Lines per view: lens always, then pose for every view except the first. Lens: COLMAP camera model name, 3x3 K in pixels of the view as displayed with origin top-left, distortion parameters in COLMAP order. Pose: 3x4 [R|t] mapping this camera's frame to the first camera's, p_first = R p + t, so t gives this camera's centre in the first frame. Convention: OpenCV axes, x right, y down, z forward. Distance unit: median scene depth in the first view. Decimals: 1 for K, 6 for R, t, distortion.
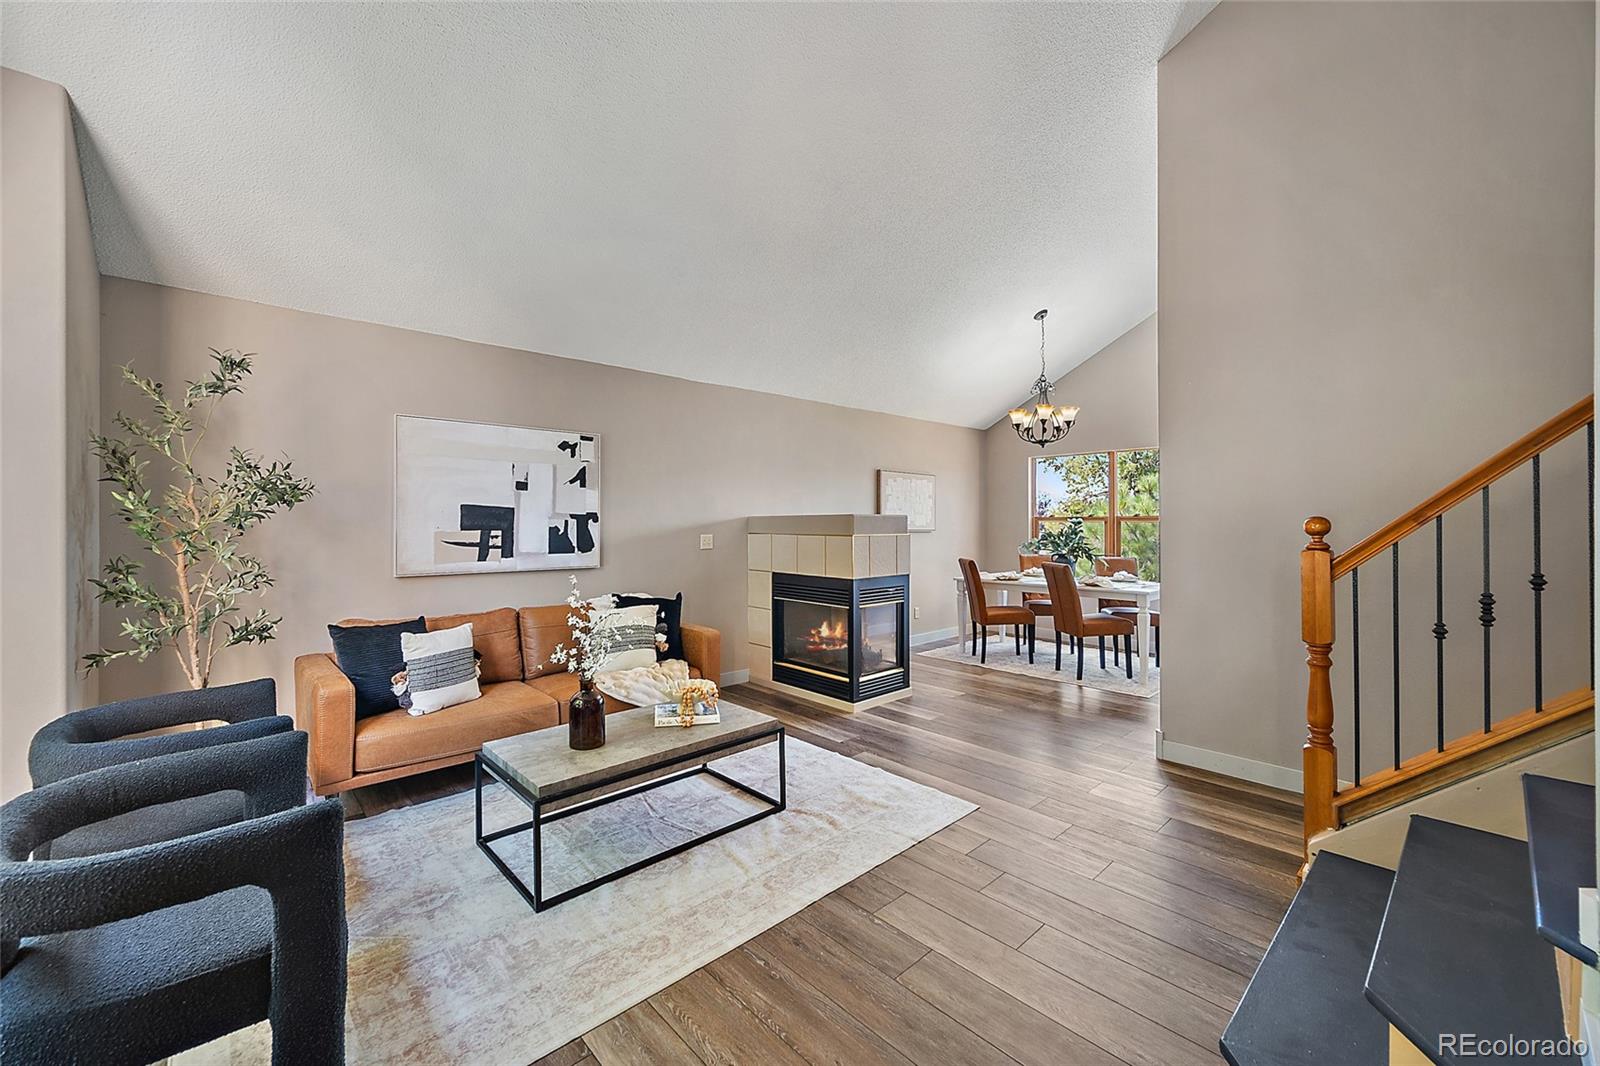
lens RADIAL K [[644.2, 0, 793.7], [0, 644.2, 521.1], [0, 0, 1]] dist [-0.001442, -0.000236]
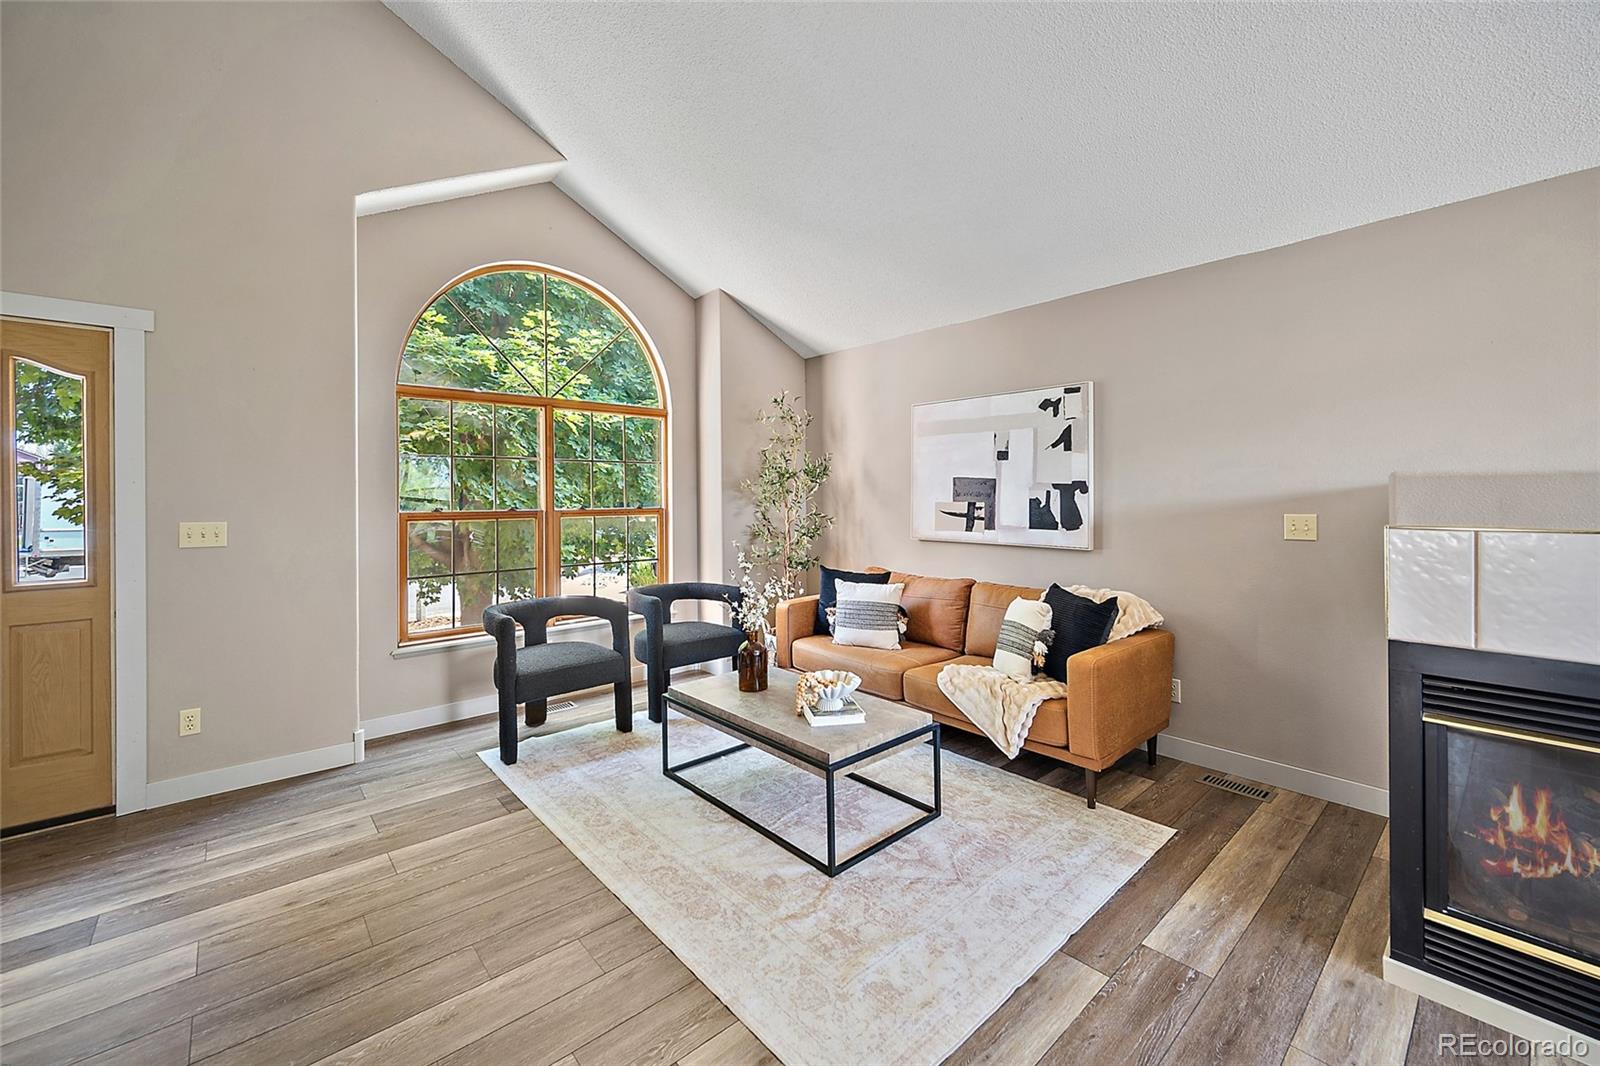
lens RADIAL K [[646.7, 0, 796.5], [0, 646.7, 502.6], [0, 0, 1]] dist [0.000309, -0.000047]
pose [[-0.024488, 0.016578, -0.999563, 0.547453], [0.011375, 0.999802, 0.016303, -0.004159], [0.999635, -0.010971, -0.024672, 0.727426]]
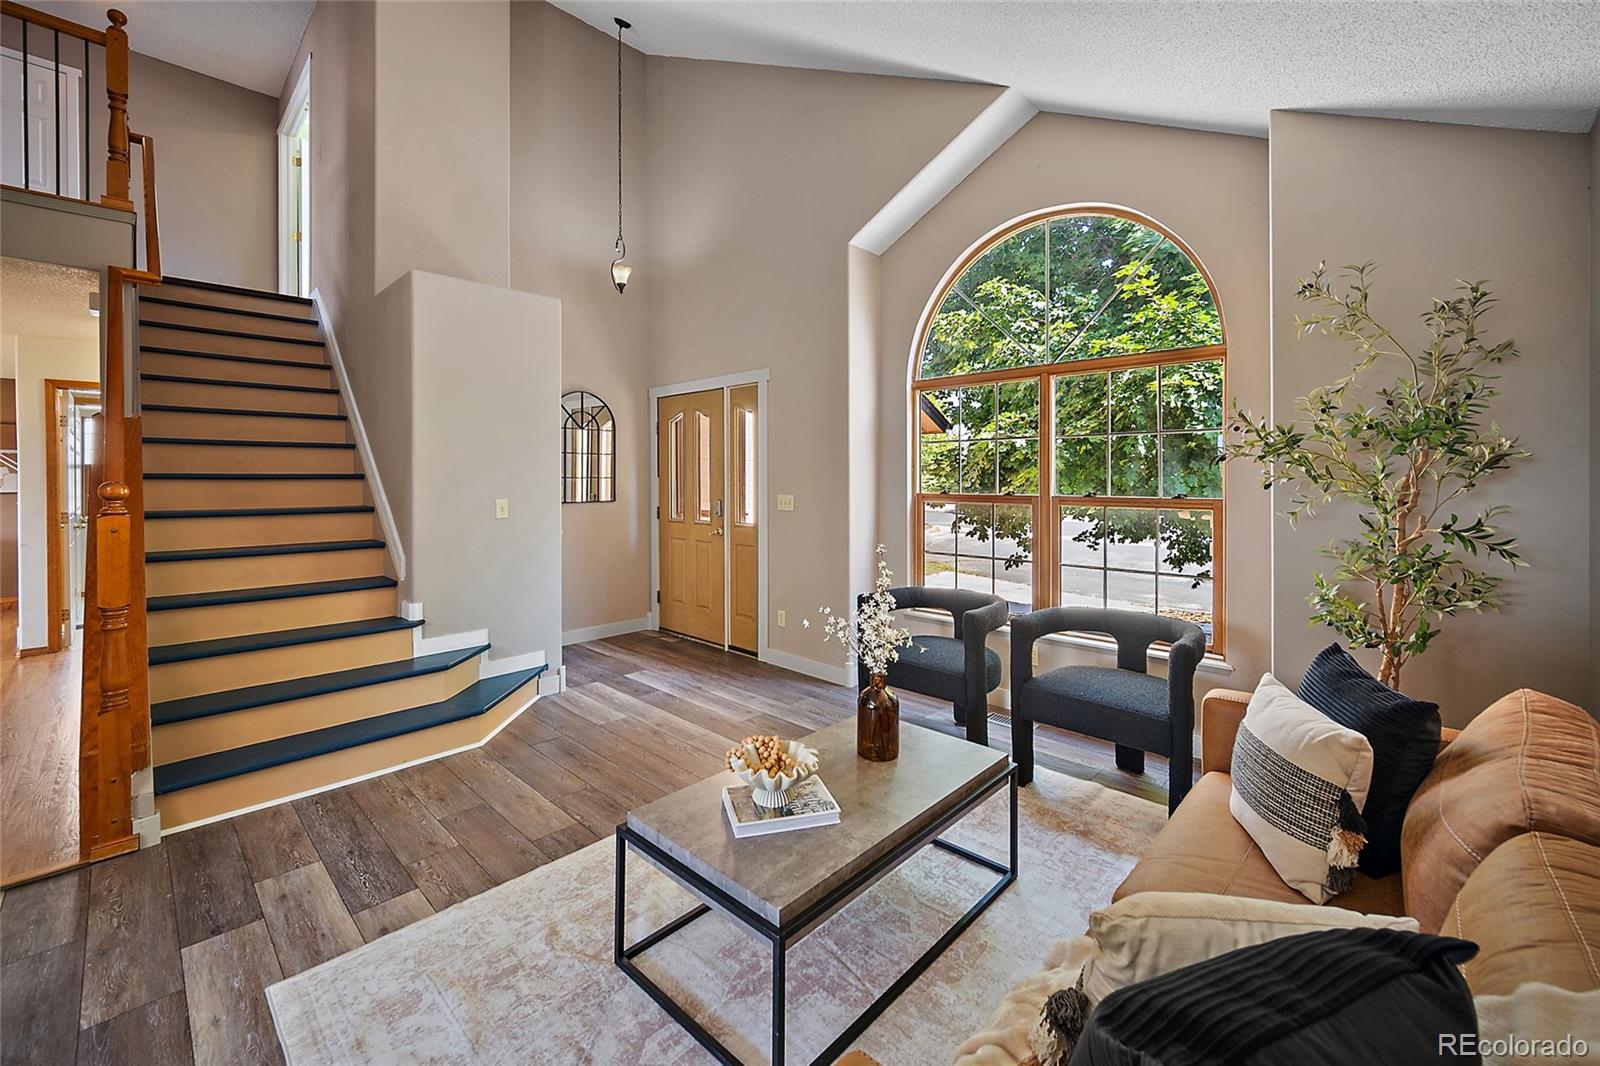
lens RADIAL K [[646.7, 0, 796.5], [0, 646.7, 502.6], [0, 0, 1]] dist [0.000309, -0.000047]
pose [[-0.997718, 0.008420, -0.066987, -0.108292], [0.006305, 0.999477, 0.031719, -0.001722], [0.067219, 0.031225, -0.997250, 1.188401]]
